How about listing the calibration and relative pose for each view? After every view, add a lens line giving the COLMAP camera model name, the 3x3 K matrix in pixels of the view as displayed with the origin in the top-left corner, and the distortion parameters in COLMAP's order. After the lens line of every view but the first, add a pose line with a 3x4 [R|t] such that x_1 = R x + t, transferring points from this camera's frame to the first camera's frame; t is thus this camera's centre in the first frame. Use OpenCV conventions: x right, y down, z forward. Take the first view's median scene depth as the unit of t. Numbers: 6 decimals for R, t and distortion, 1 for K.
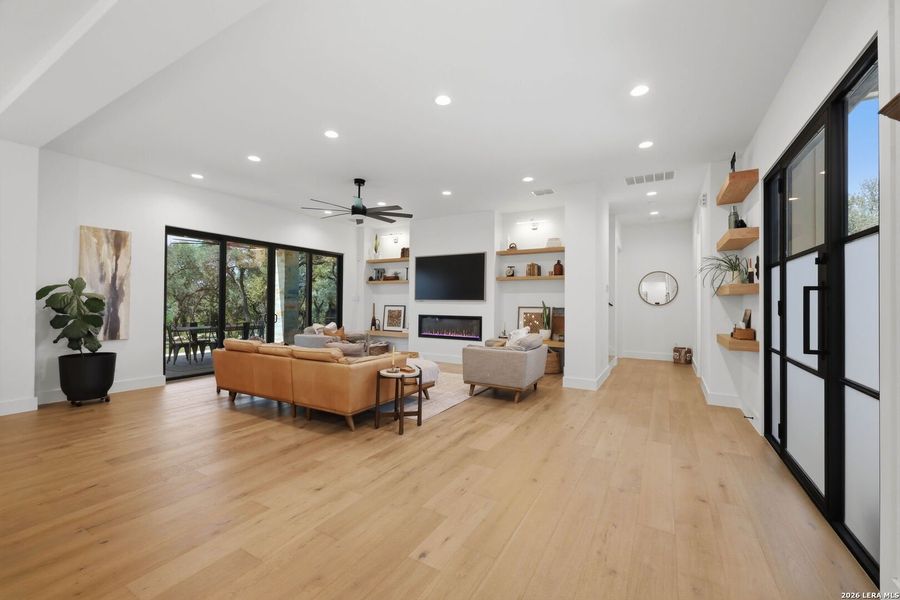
lens RADIAL K [[375.4, 0, 458.1], [0, 375.4, 297.6], [0, 0, 1]] dist [0.003102, 0.000764]
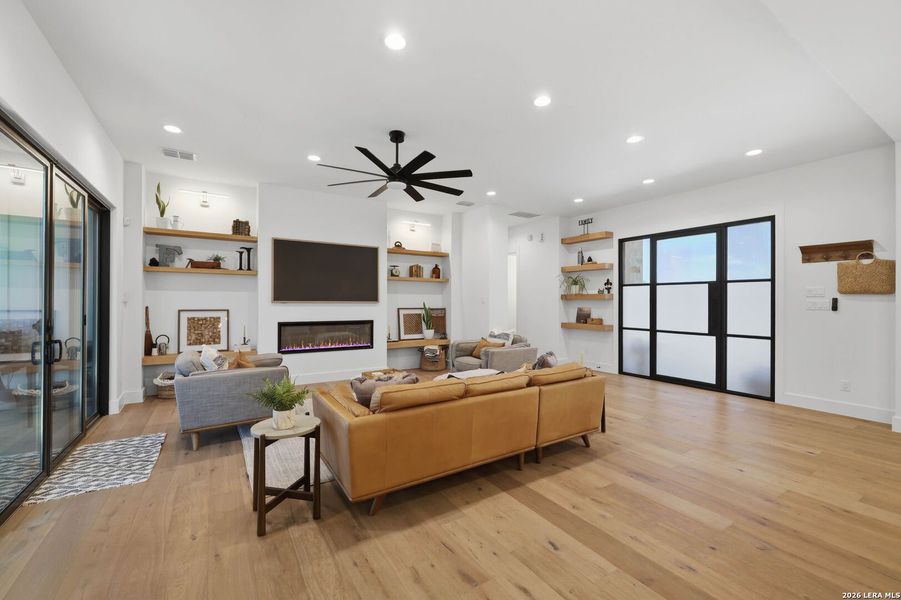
lens RADIAL K [[375.8, 0, 450.1], [0, 375.8, 295.8], [0, 0, 1]] dist [0.003102, 0.000764]
pose [[0.459126, 0.008062, 0.888334, -0.629658], [-0.012272, 0.999921, -0.002732, -0.006027], [-0.888286, -0.009647, 0.459189, 0.437452]]
